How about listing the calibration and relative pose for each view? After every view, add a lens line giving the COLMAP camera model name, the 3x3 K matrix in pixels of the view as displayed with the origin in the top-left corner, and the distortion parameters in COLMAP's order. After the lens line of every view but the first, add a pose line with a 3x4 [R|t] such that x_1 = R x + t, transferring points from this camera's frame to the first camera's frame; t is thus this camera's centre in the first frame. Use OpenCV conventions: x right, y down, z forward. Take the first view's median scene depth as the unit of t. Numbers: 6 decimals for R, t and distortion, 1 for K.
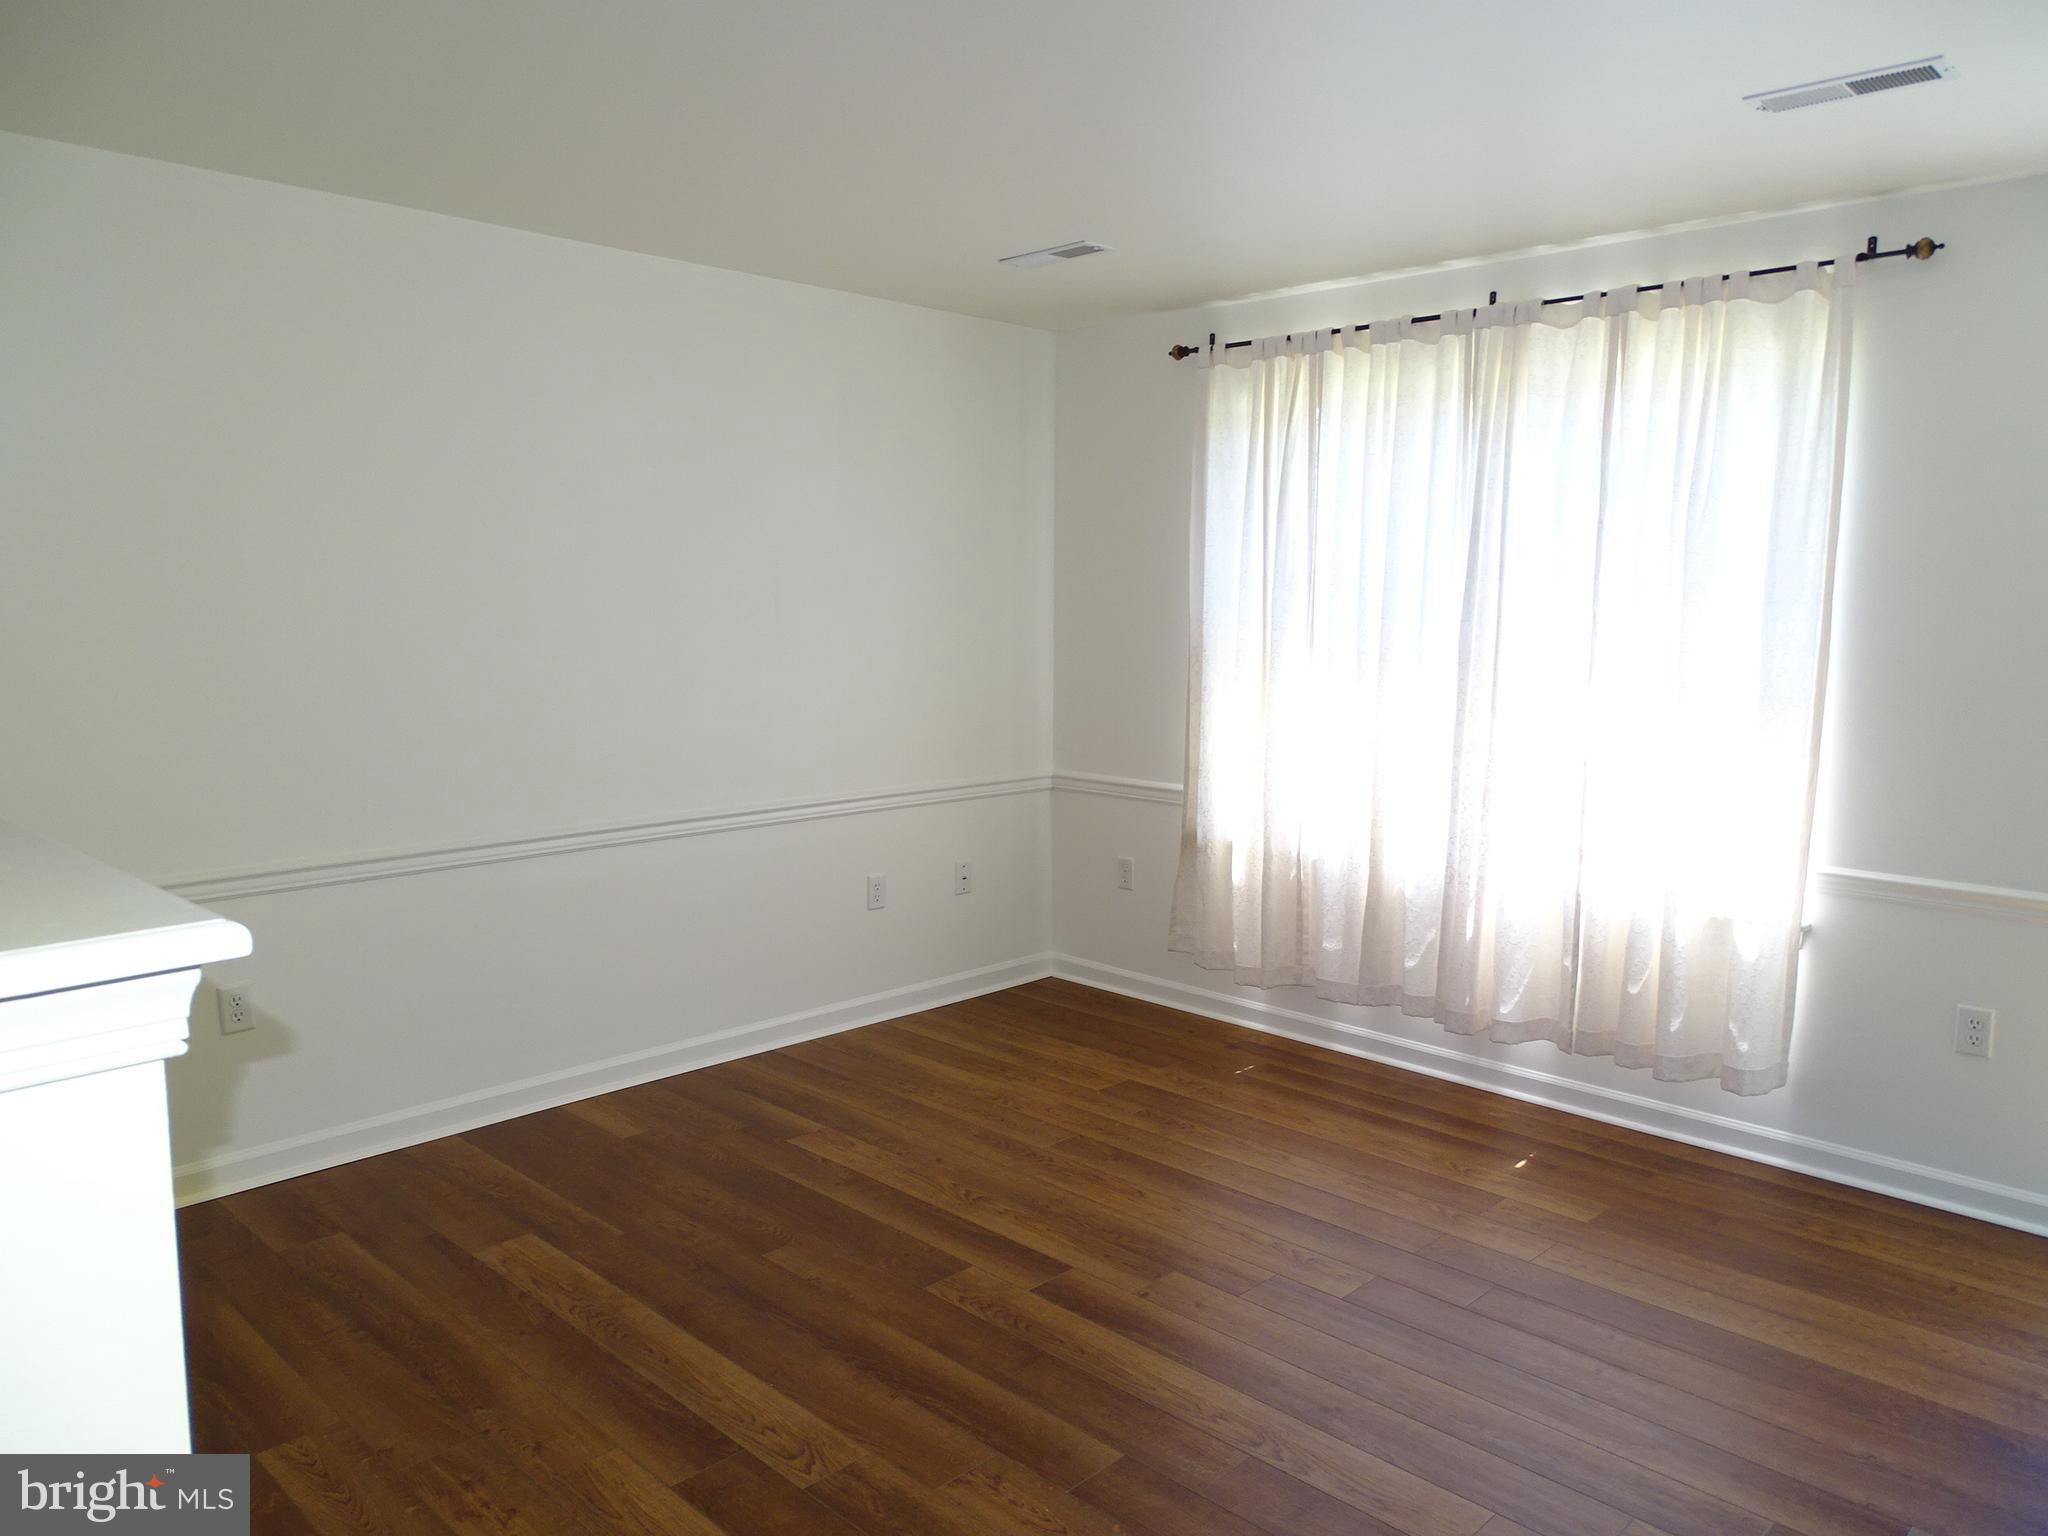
lens RADIAL K [[1450.3, 0, 1017.7], [0, 1450.3, 773.7], [0, 0, 1]] dist [-0.002603, 0.007149]
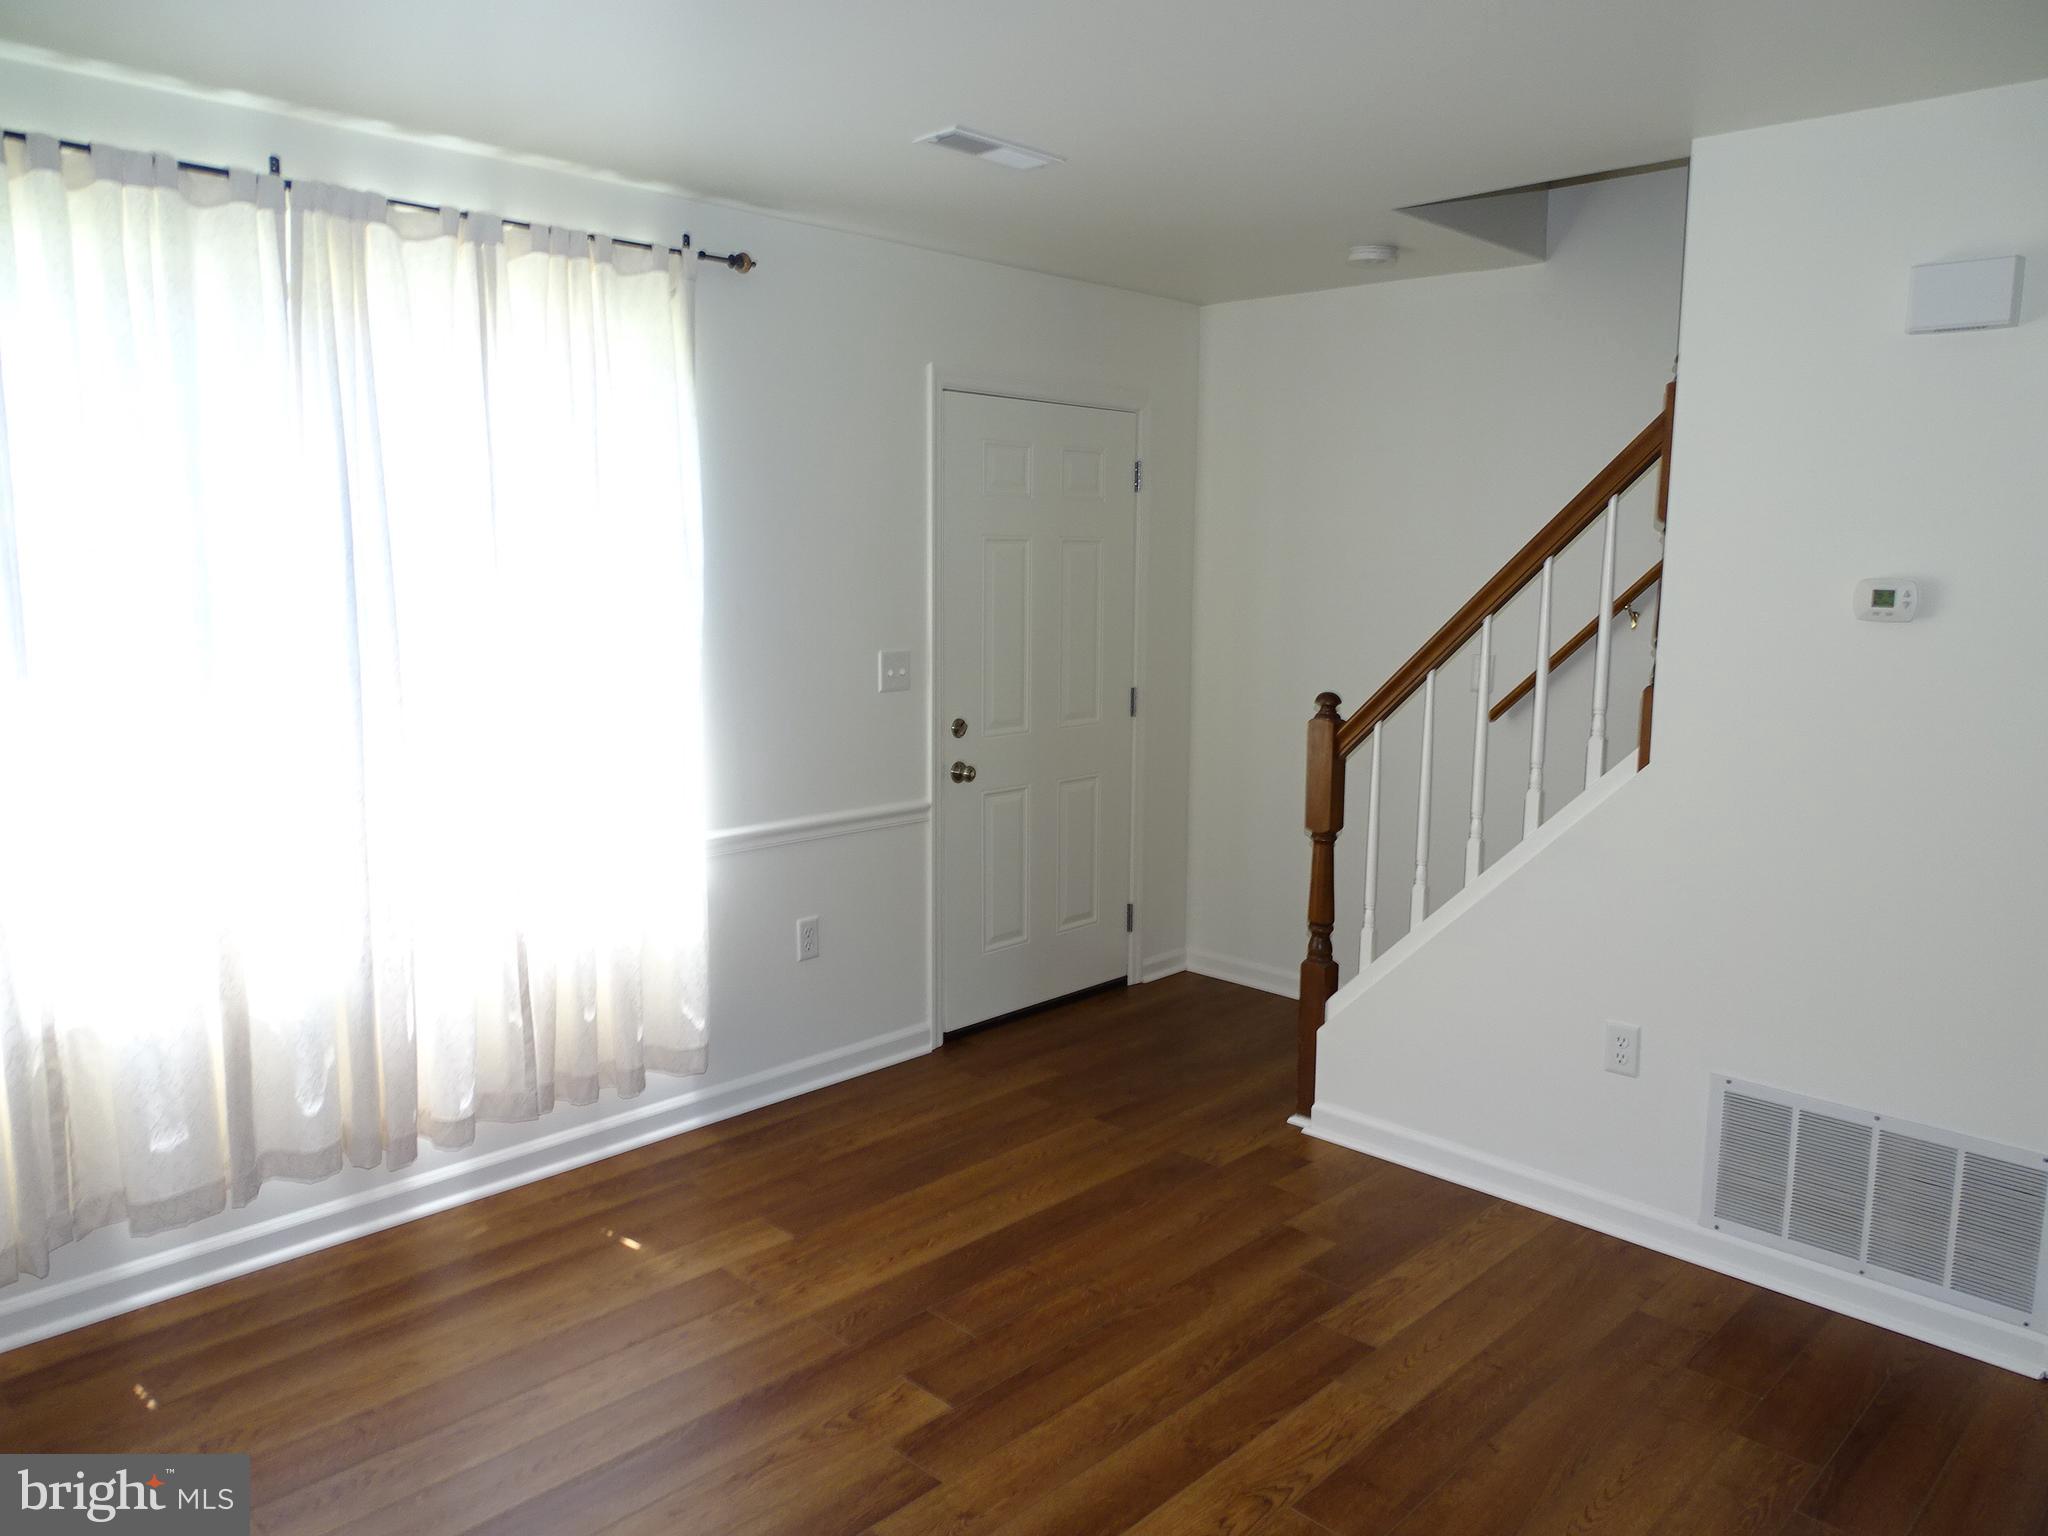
lens RADIAL K [[1450.3, 0, 1019.8], [0, 1450.3, 767.4], [0, 0, 1]] dist [-0.002603, 0.007149]
pose [[-0.008192, -0.153801, 0.988068, -0.448389], [0.114499, 0.981458, 0.153721, -0.111753], [-0.993390, 0.114392, 0.009570, 0.705887]]
